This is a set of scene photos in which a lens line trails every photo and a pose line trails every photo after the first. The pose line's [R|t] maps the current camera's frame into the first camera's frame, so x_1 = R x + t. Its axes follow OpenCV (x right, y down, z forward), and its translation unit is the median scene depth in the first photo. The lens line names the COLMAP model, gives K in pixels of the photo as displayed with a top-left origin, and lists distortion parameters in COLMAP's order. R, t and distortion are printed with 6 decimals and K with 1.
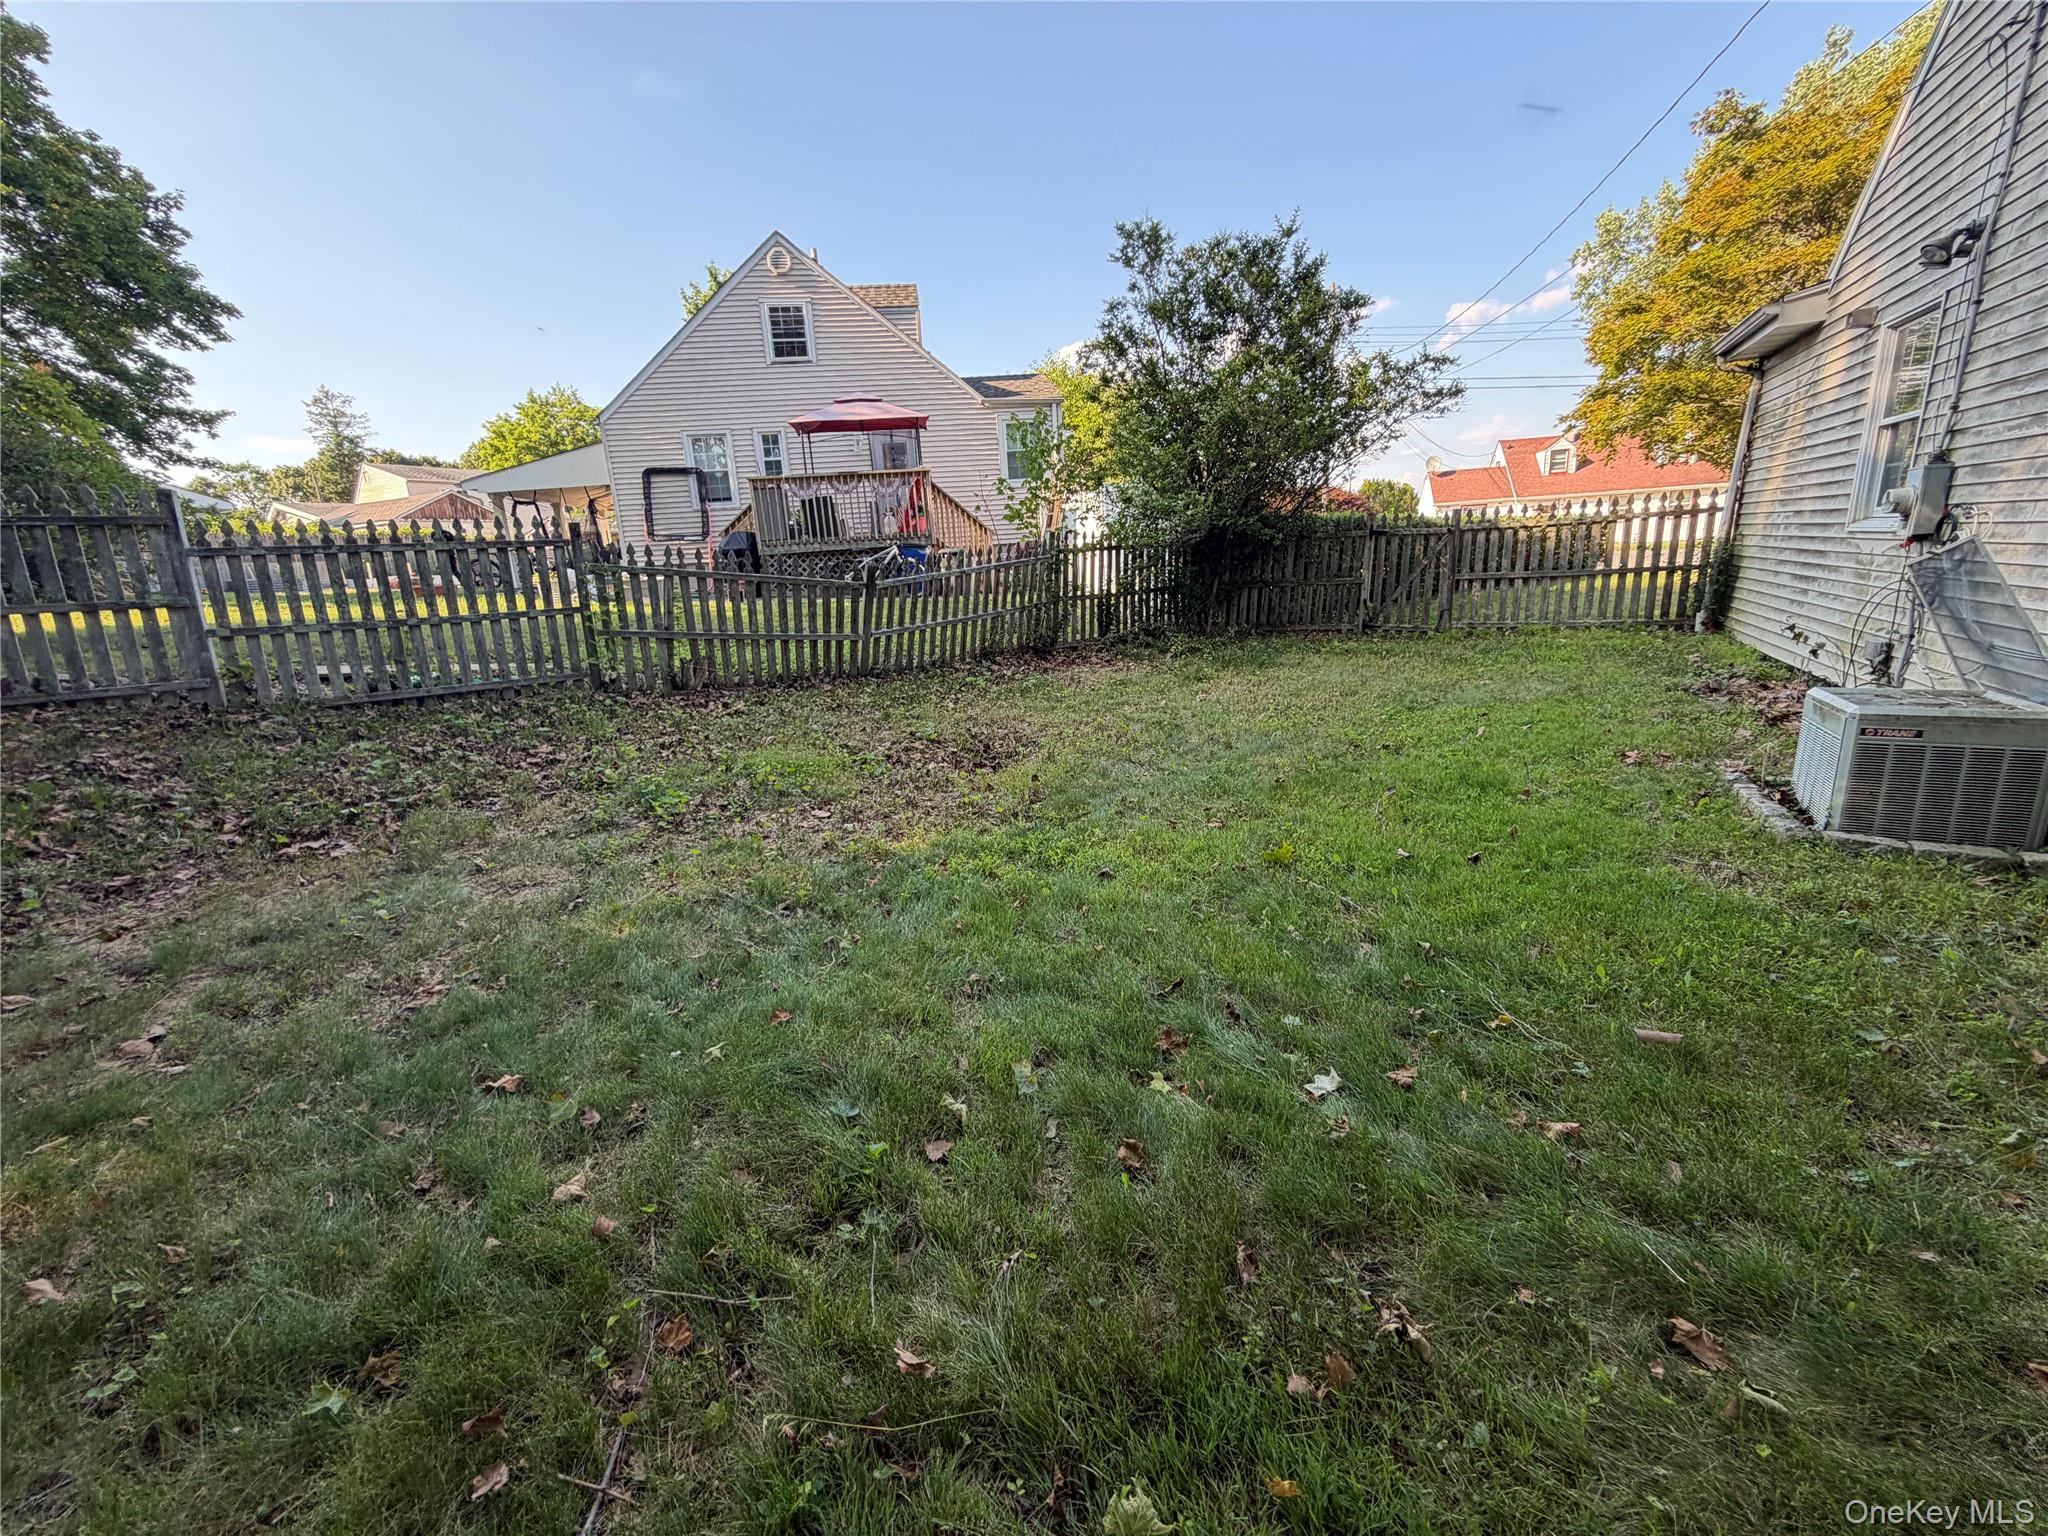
lens RADIAL K [[820.5, 0, 1024.7], [0, 820.5, 768.3], [0, 0, 1]] dist [0.000134, -0.000305]
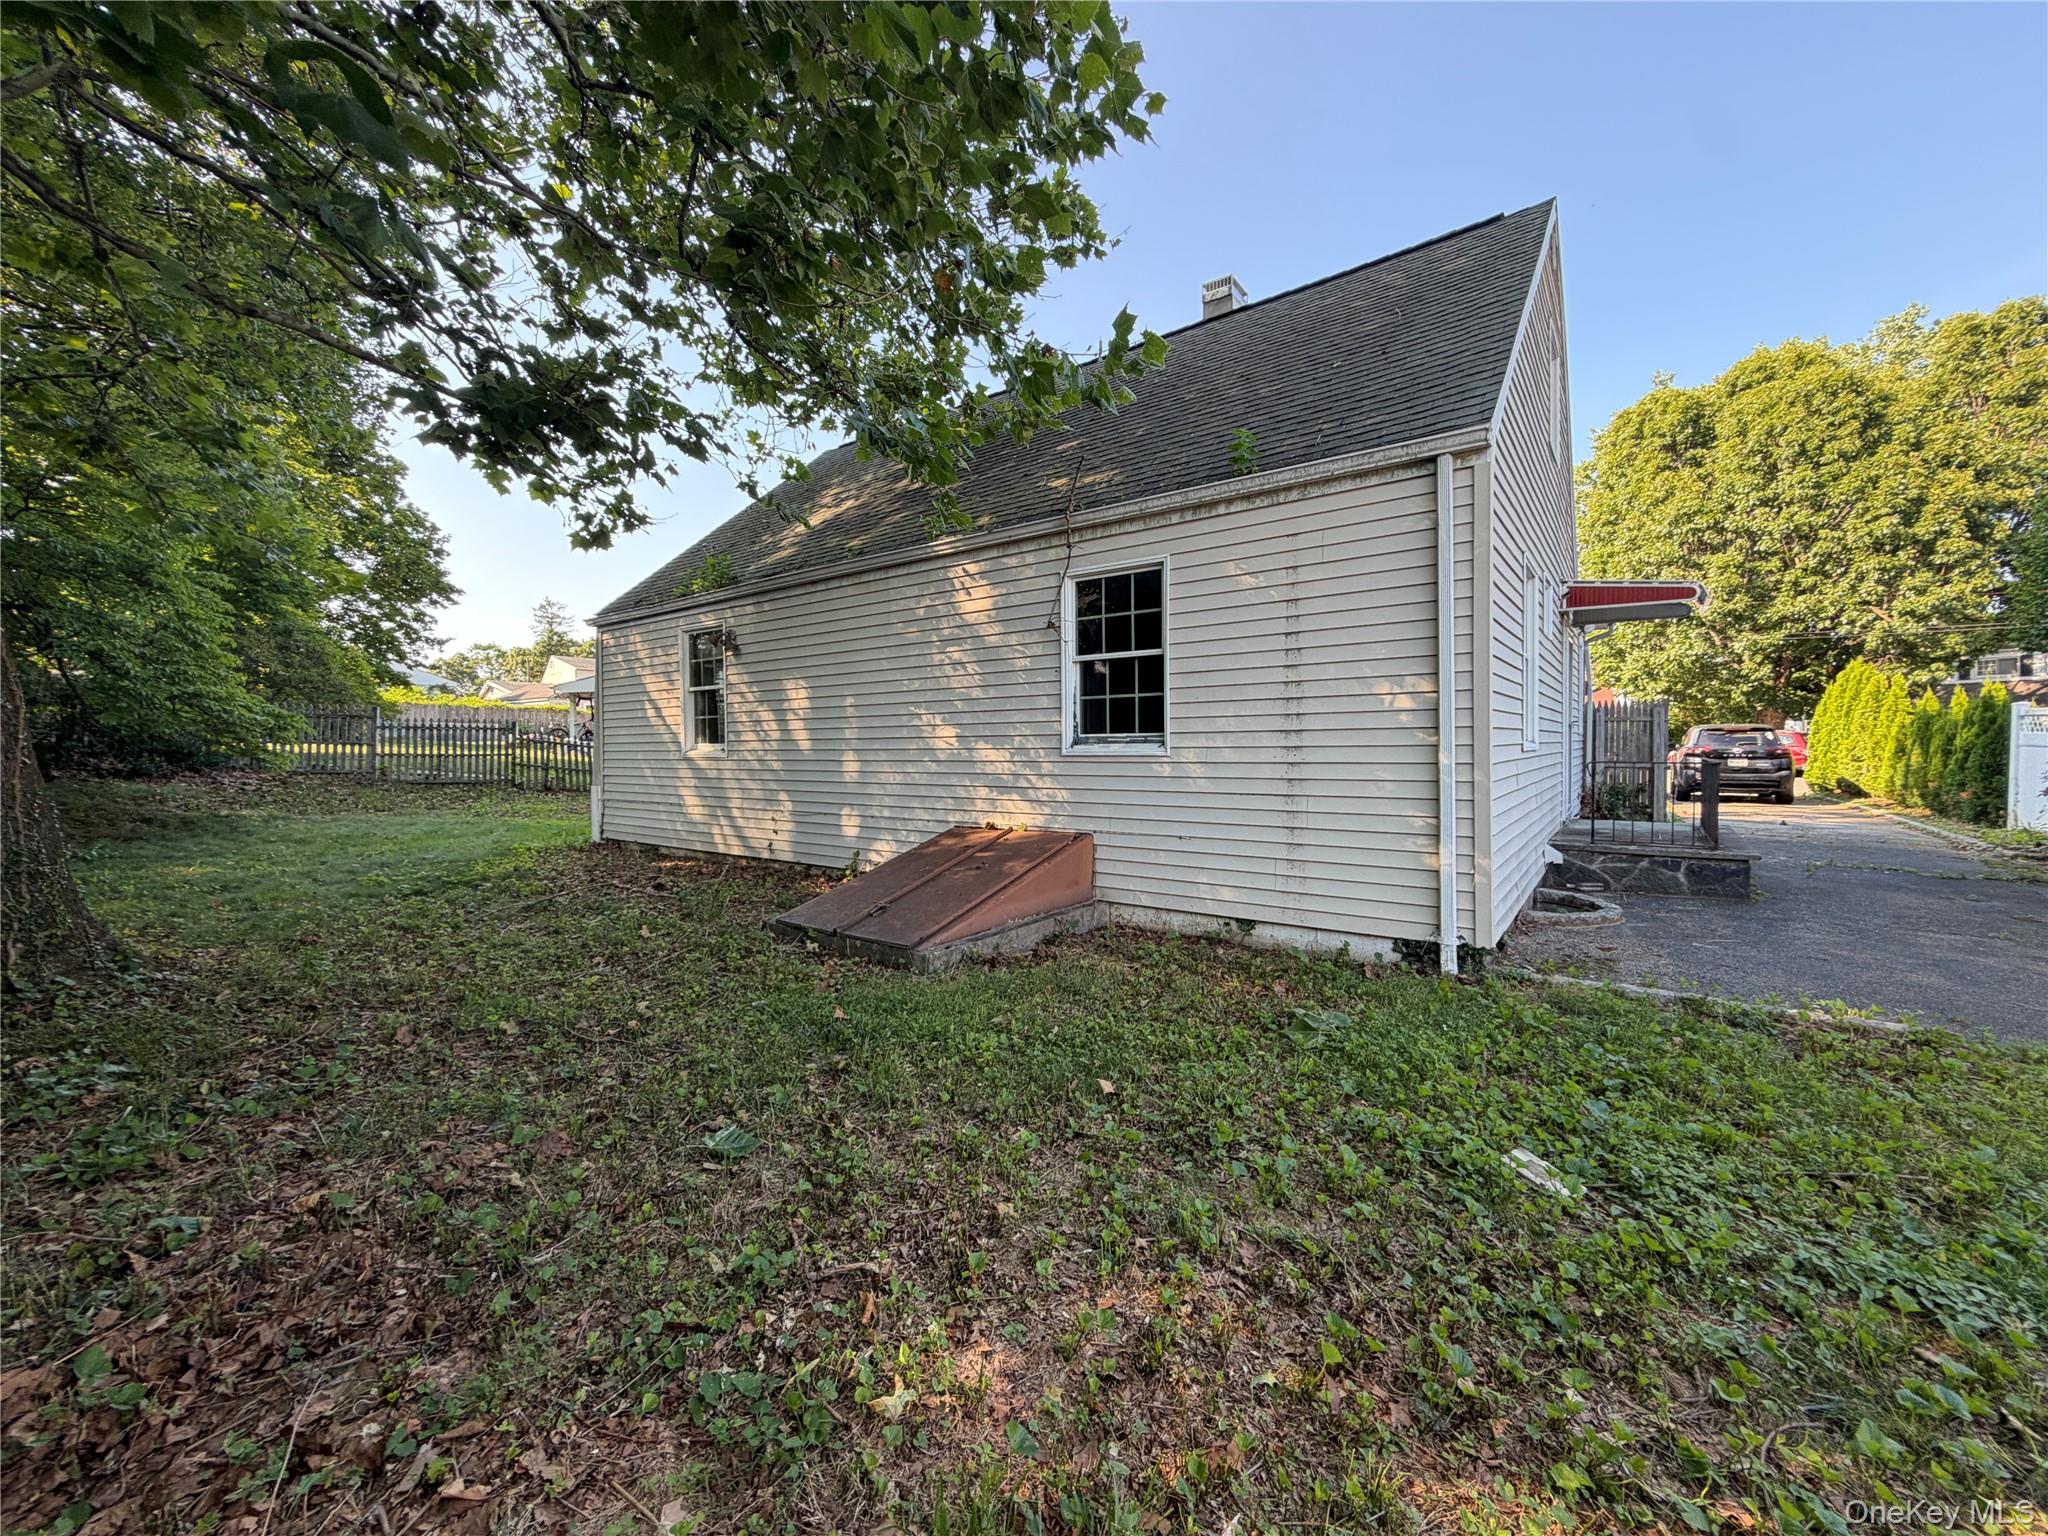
lens RADIAL K [[820.5, 0, 1025.4], [0, 820.5, 766.2], [0, 0, 1]] dist [0.000134, -0.000305]
pose [[0.983772, 0.054639, -0.170901, 0.639551], [-0.089646, 0.974777, -0.204386, 0.093669], [0.155422, 0.216390, 0.963856, -0.513236]]
